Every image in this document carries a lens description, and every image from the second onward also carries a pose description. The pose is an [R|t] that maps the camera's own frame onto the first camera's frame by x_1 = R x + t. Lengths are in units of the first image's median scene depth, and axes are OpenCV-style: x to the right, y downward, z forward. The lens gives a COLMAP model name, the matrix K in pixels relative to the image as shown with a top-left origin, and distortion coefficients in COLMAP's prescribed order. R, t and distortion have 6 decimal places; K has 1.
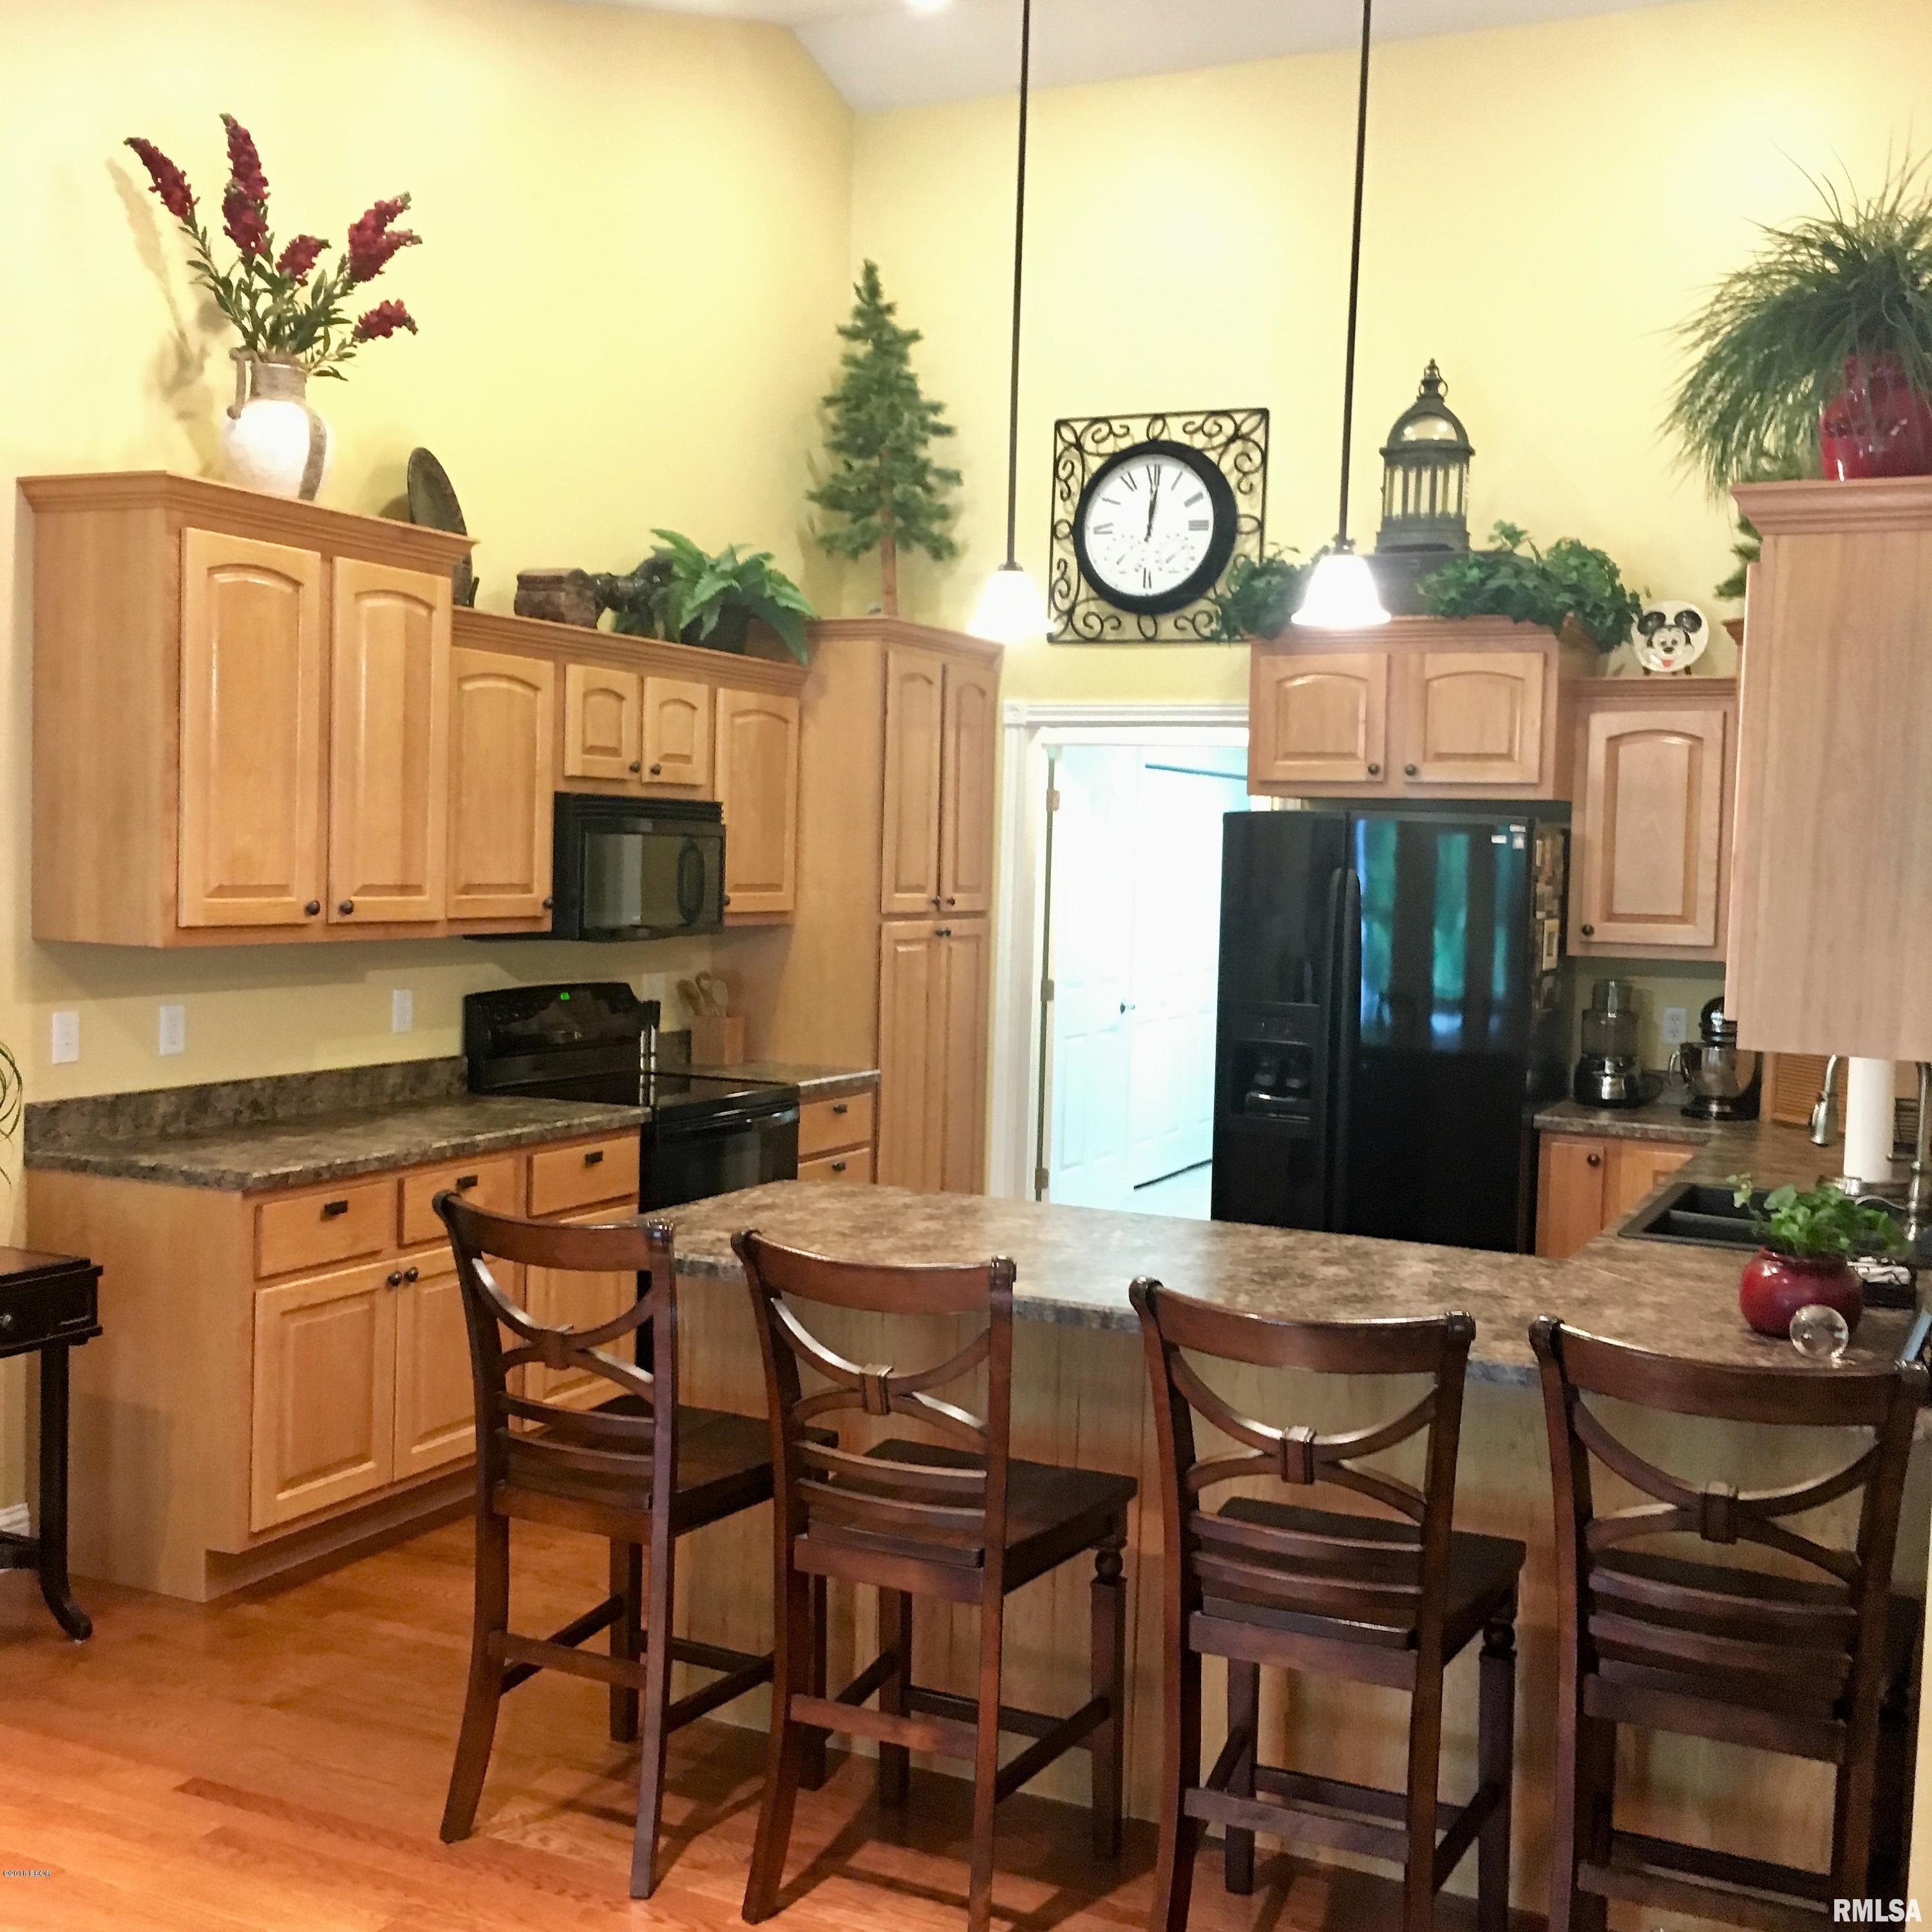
lens RADIAL K [[2216.8, 0, 965.1], [0, 2216.8, 959.7], [0, 0, 1]] dist [0.098484, -0.124686]
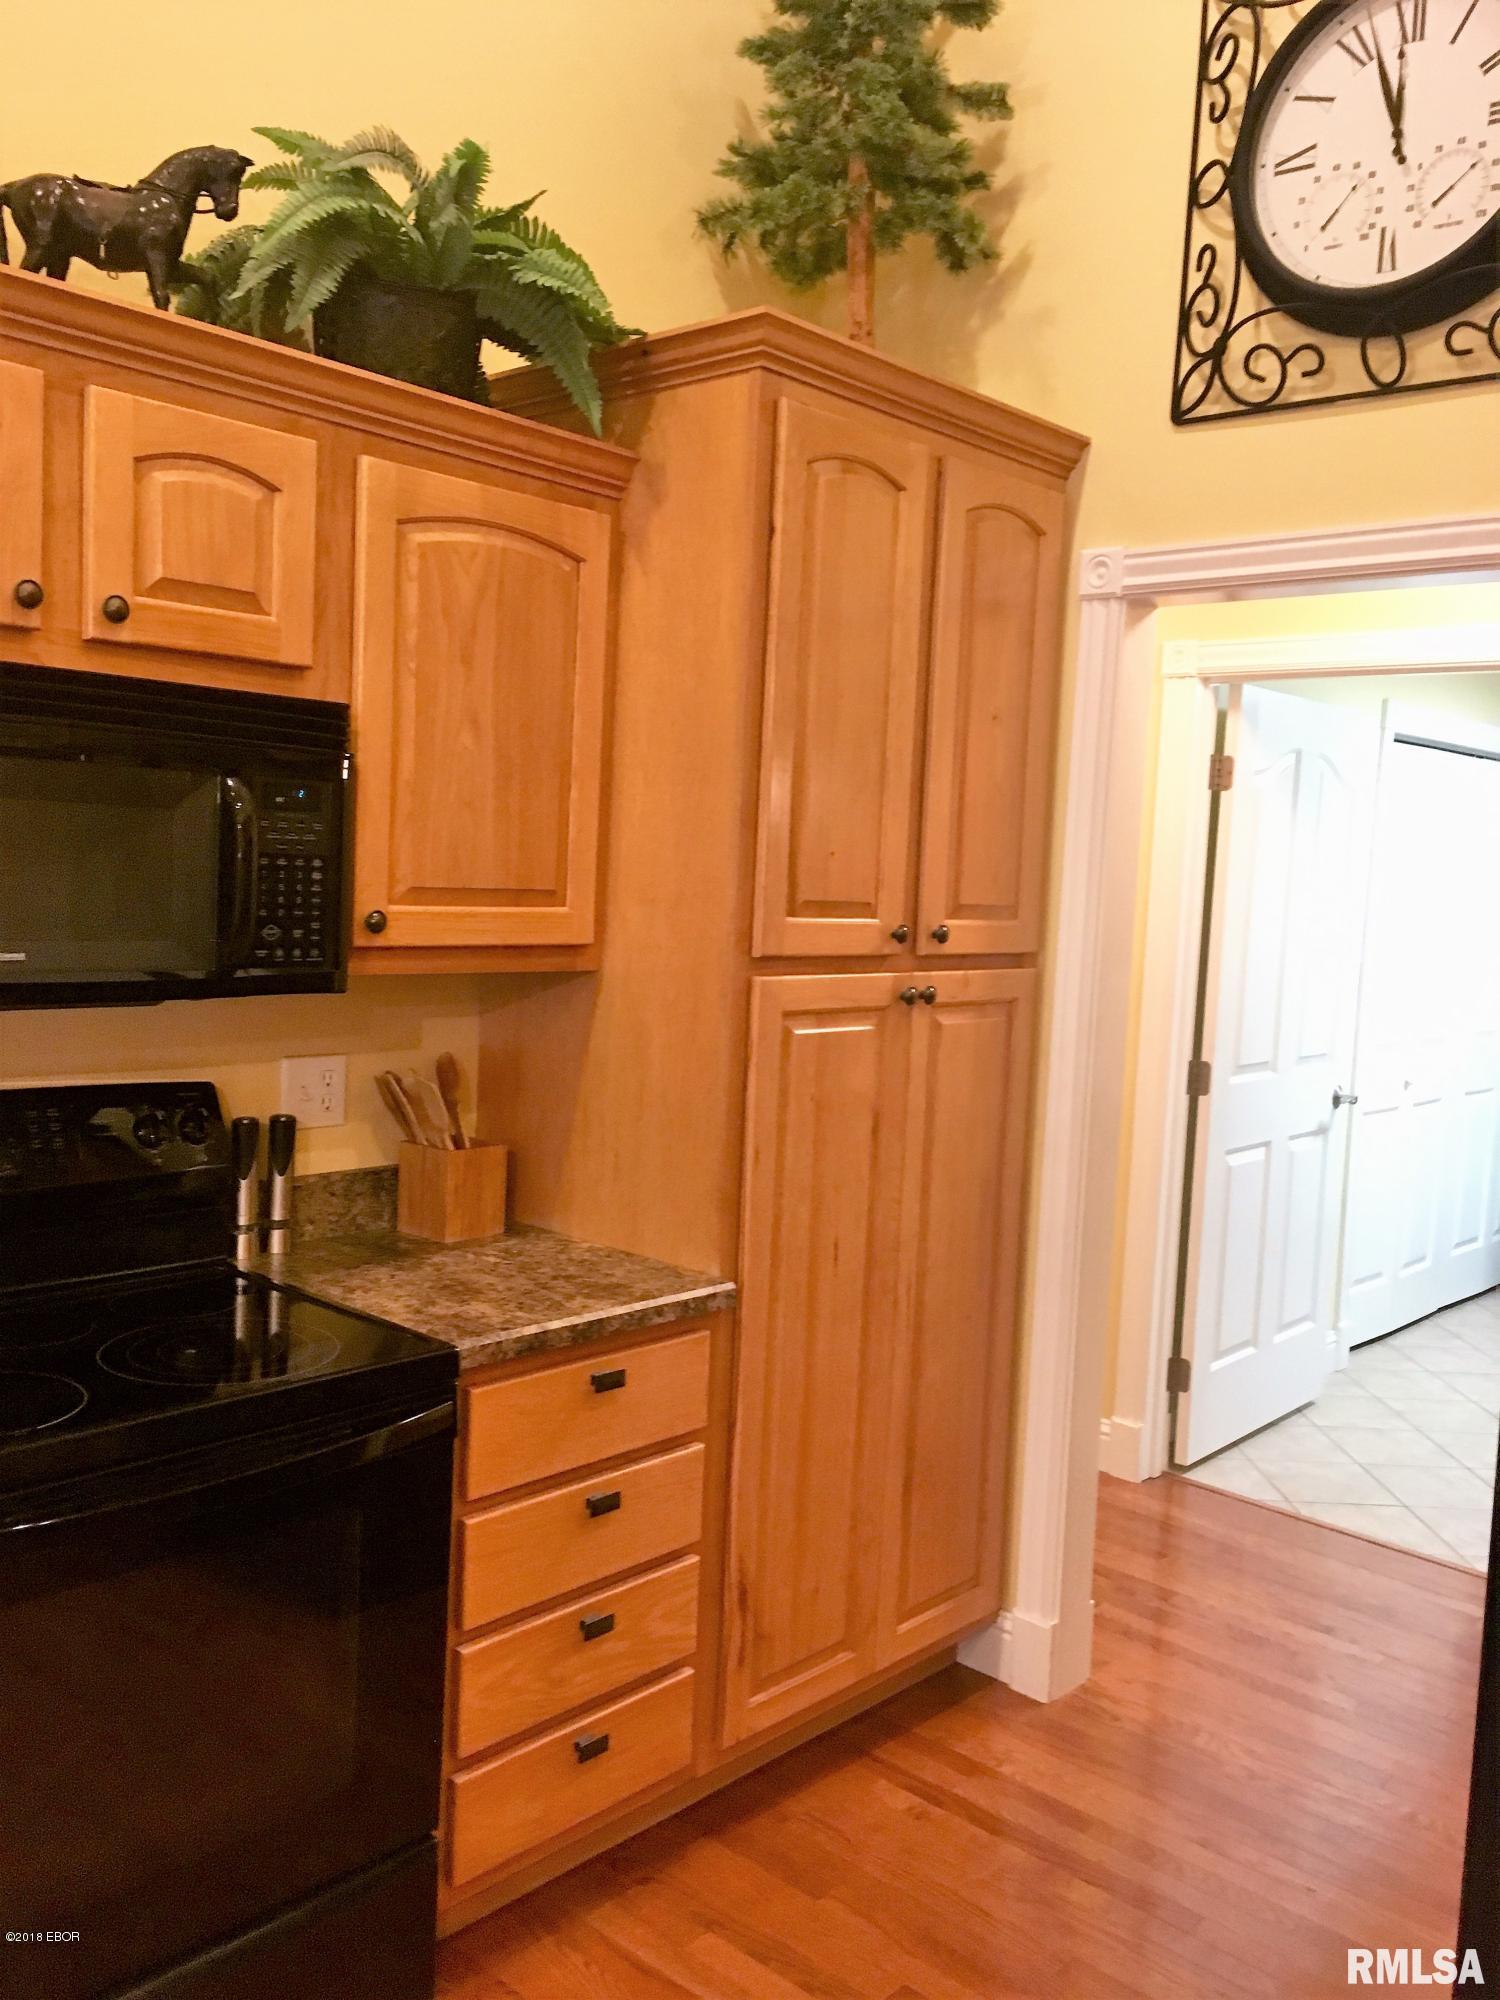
lens RADIAL K [[1711.0, 0, 750.0], [0, 1711.0, 1000.0], [0, 0, 1]] dist [0.086636, -0.107147]
pose [[0.958160, 0.041916, -0.283146, 0.063964], [-0.035836, 0.999003, 0.026622, -0.020419], [0.283980, -0.015361, 0.958707, 0.613533]]
